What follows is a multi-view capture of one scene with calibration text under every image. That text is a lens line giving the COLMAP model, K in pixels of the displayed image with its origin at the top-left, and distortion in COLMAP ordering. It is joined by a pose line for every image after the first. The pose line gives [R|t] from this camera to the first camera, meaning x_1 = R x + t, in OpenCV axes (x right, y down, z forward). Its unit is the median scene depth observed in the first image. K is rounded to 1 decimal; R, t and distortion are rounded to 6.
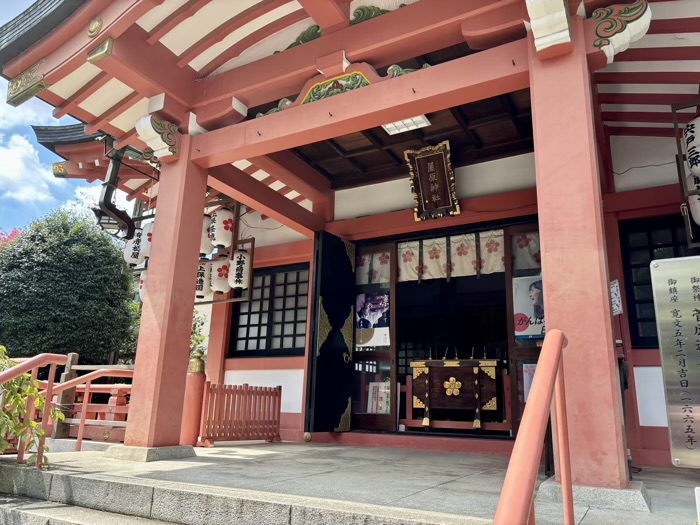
lens RADIAL K [[527.9, 0, 355.1], [0, 527.9, 257.8], [0, 0, 1]] dist [0.041183, -0.033997]
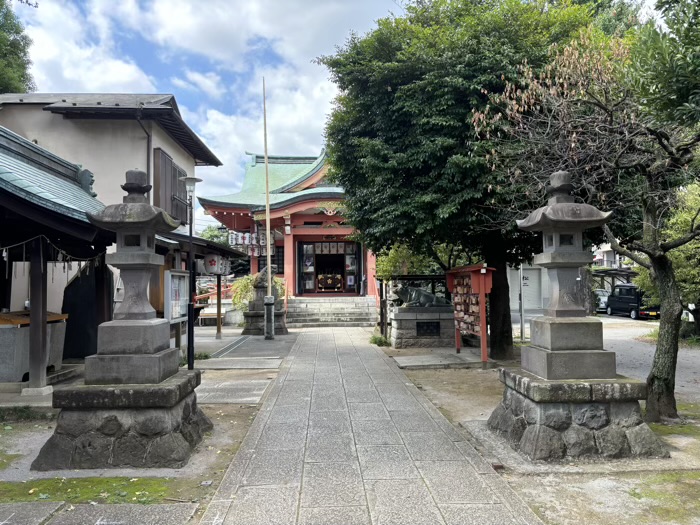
lens RADIAL K [[518.0, 0, 350.8], [0, 518.0, 268.0], [0, 0, 1]] dist [0.016360, -0.000632]
pose [[0.849897, -0.020371, 0.526555, -1.674848], [-0.107153, 0.971694, 0.210545, -0.671390], [-0.515940, -0.235364, 0.823657, -2.201758]]
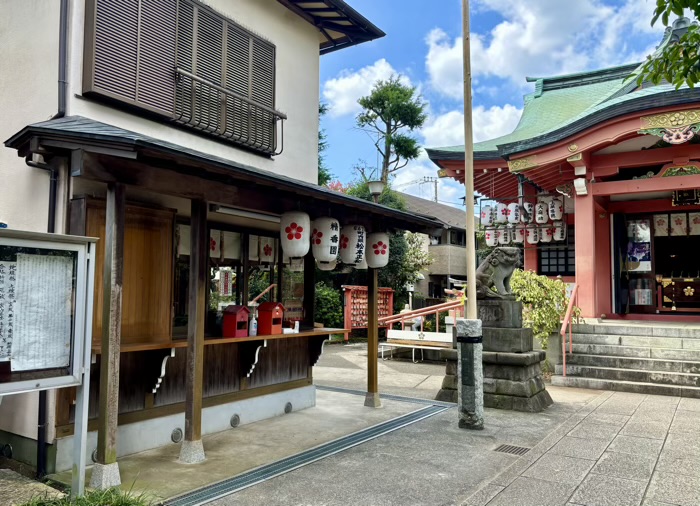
lens RADIAL K [[582.5, 0, 310.2], [0, 582.5, 256.8], [0, 0, 1]] dist [0.007378, 0.003395]
pose [[0.994740, -0.020444, -0.100374, -0.964457], [0.040438, 0.978670, 0.201419, -0.365614], [0.094115, -0.204419, 0.974349, -1.190128]]
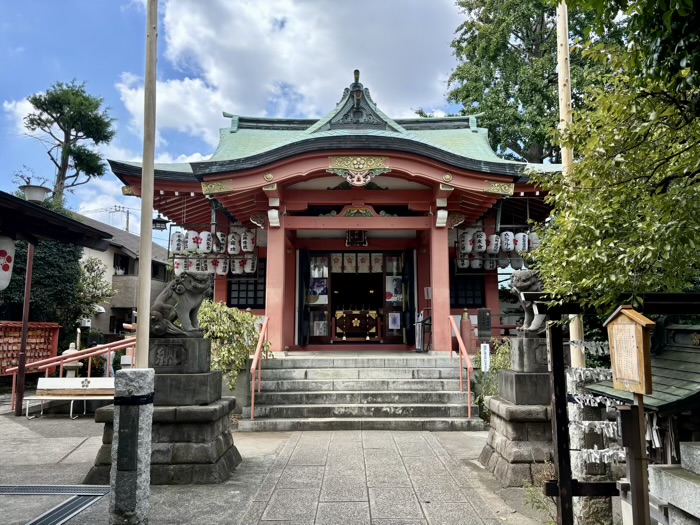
lens RADIAL K [[527.9, 0, 363.1], [0, 527.9, 255.7], [0, 0, 1]] dist [0.041183, -0.033997]
pose [[0.864193, 0.037597, 0.501753, -0.878402], [-0.107875, 0.987861, 0.111777, -0.274633], [-0.491460, -0.150723, 0.857758, -0.840666]]
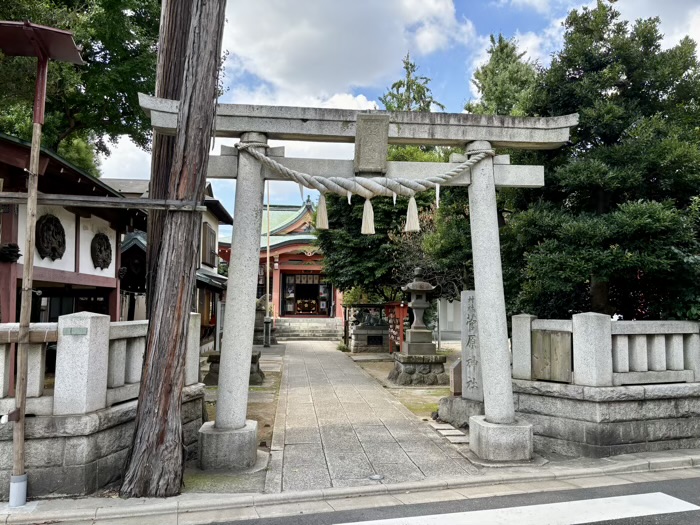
lens RADIAL K [[527.9, 0, 357.0], [0, 527.9, 264.0], [0, 0, 1]] dist [0.041183, -0.033997]
pose [[0.810976, 0.024803, 0.584554, -2.298342], [-0.143524, 0.977008, 0.157661, -0.974100], [-0.567203, -0.211757, 0.795889, -3.098960]]
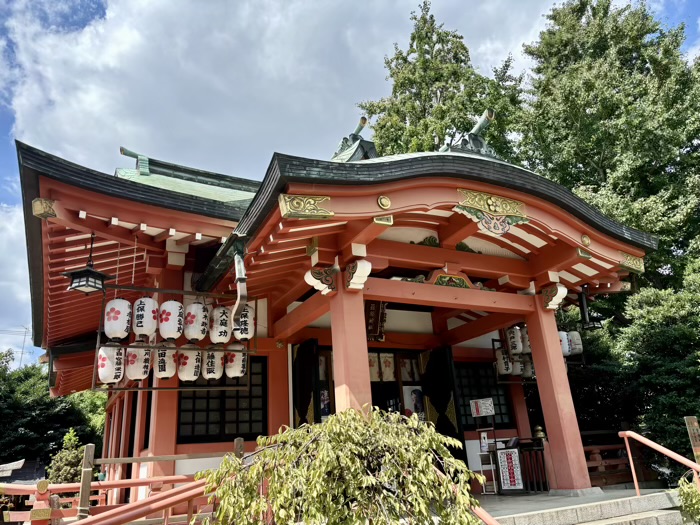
lens RADIAL K [[527.9, 0, 349.6], [0, 527.9, 262.2], [0, 0, 1]] dist [0.041183, -0.033997]
pose [[0.549422, 0.234163, 0.802062, -1.120174], [-0.144765, 0.972087, -0.184636, -0.007763], [-0.822909, -0.014668, 0.567984, 0.193441]]
